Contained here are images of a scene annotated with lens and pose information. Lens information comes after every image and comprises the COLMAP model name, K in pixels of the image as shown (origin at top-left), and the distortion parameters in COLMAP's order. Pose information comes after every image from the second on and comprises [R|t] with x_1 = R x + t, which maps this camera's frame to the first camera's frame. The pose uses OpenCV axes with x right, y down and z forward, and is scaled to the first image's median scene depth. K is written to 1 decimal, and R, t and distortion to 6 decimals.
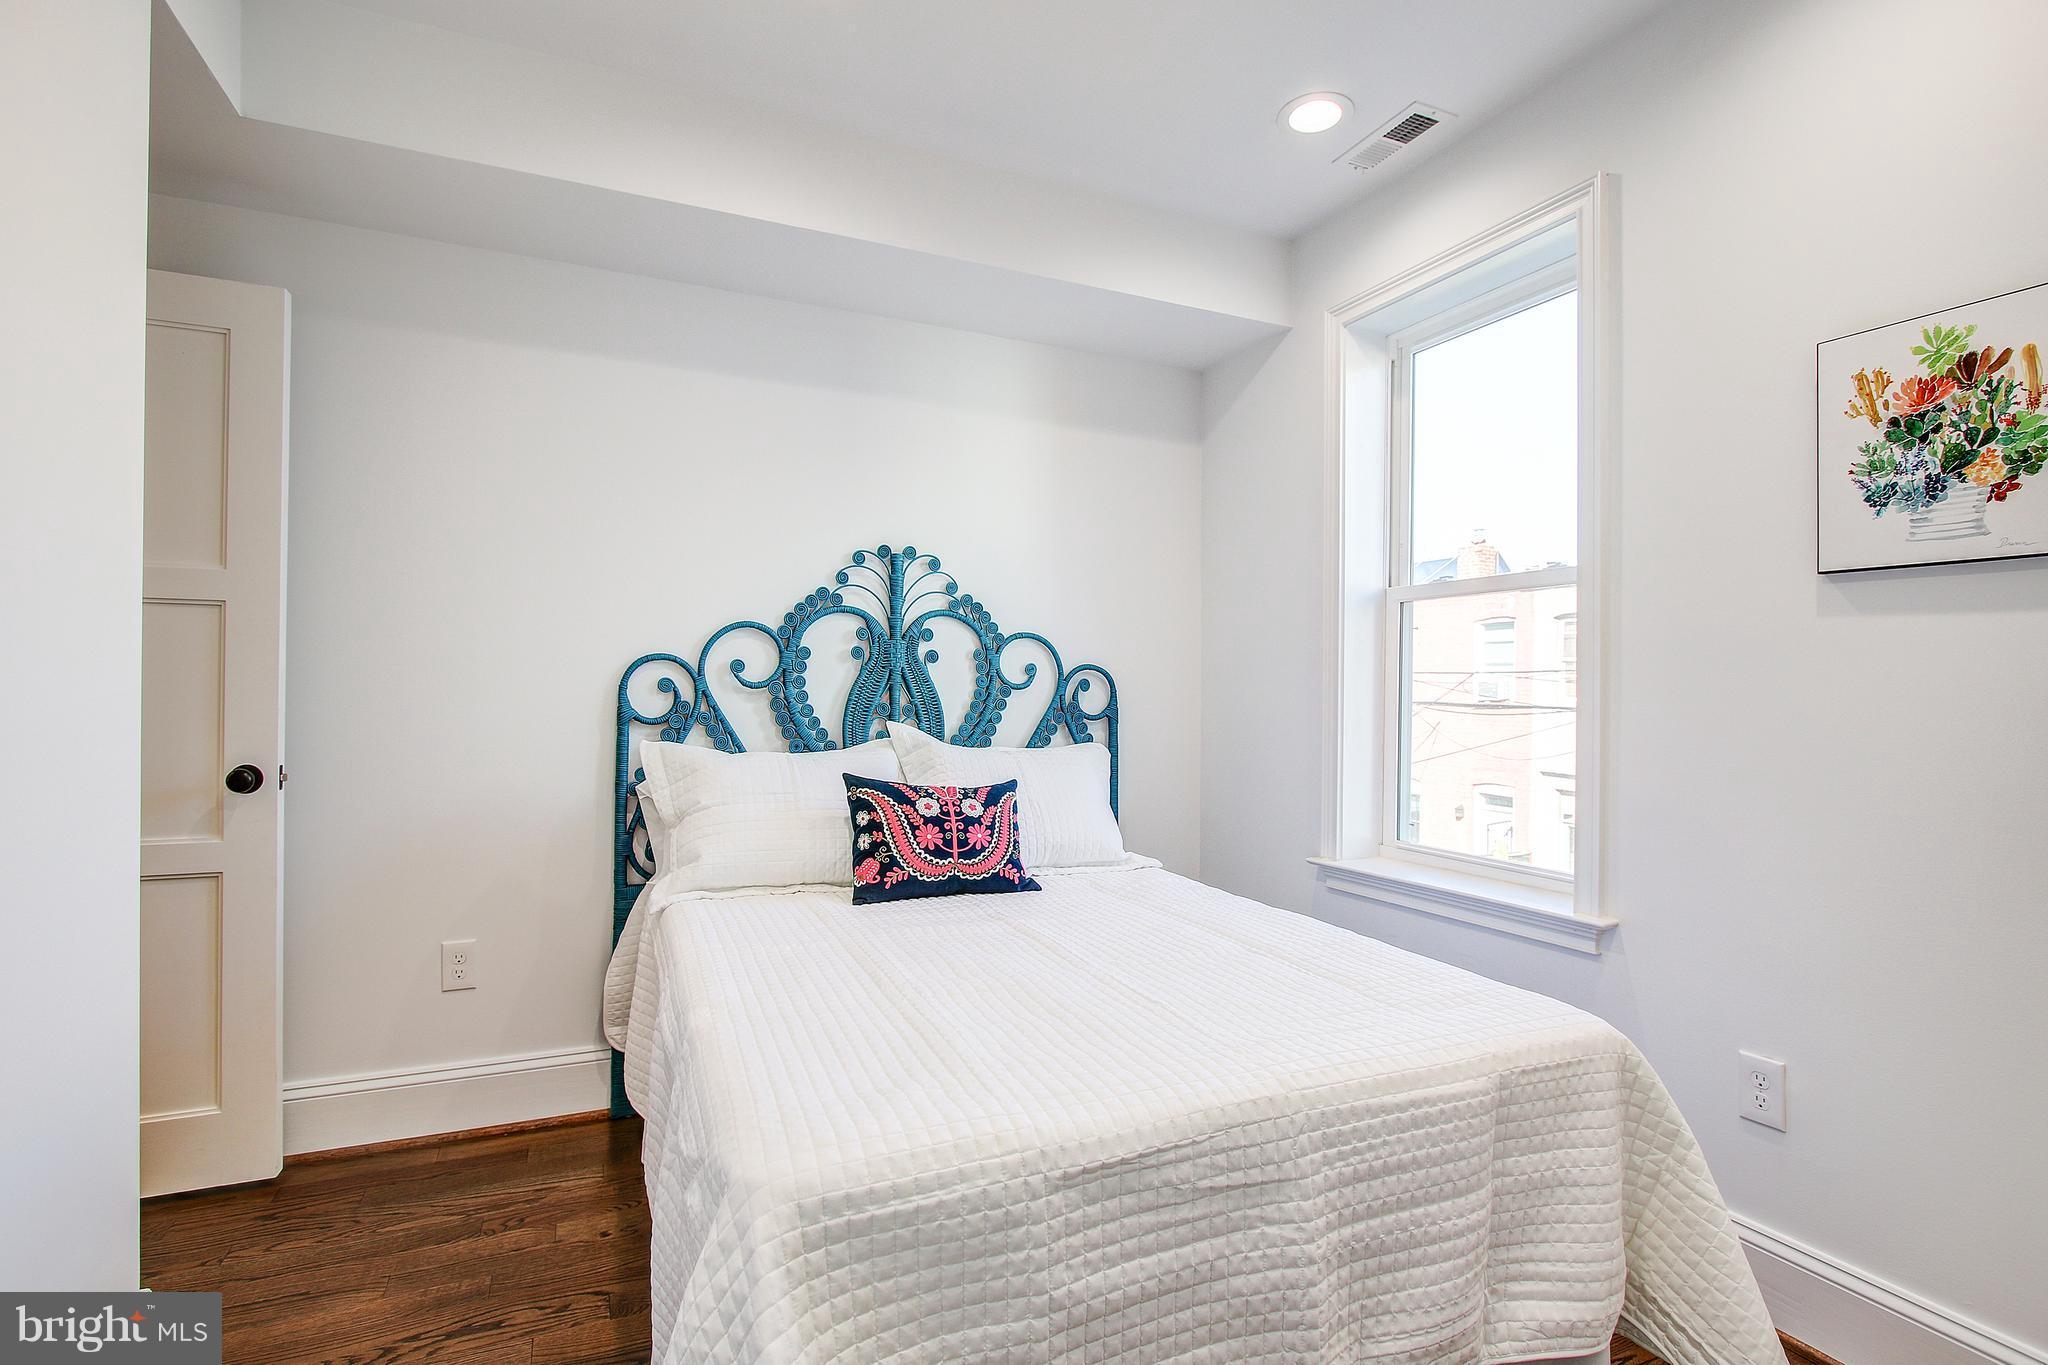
lens RADIAL K [[967.8, 0, 1036.3], [0, 967.8, 682.3], [0, 0, 1]] dist [-0.024389, 0.006027]
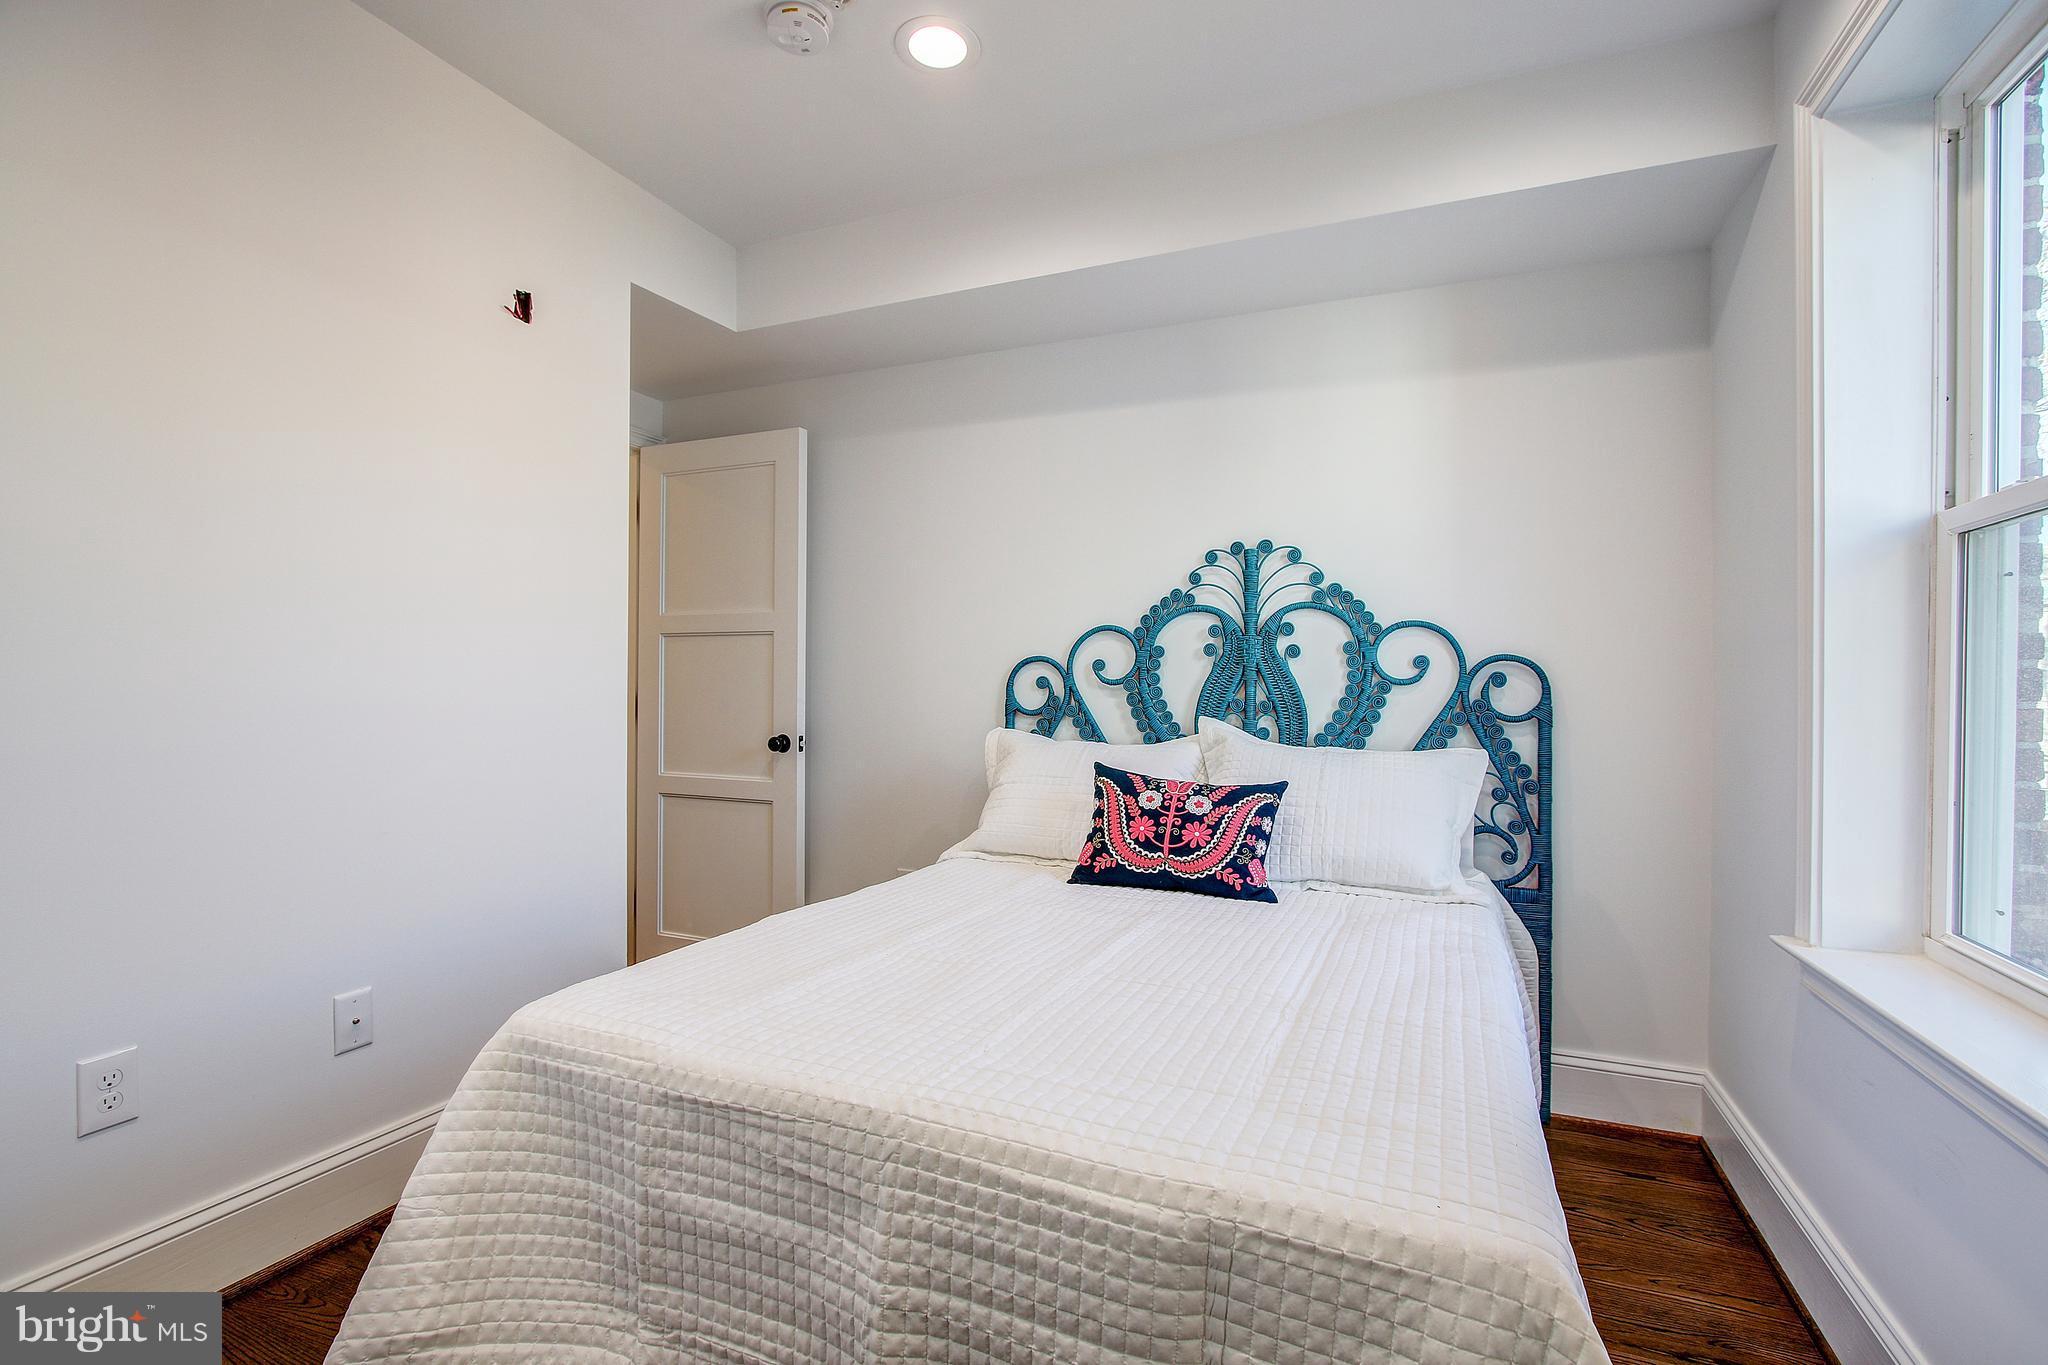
lens RADIAL K [[908.4, 0, 1024.0], [0, 908.4, 682.5], [0, 0, 1]] dist [-0.018573, 0.000444]
pose [[0.675391, -0.008647, -0.737409, 0.425525], [0.006129, 0.999963, -0.006112, 0.009434], [0.737434, -0.000392, 0.675419, 0.220120]]
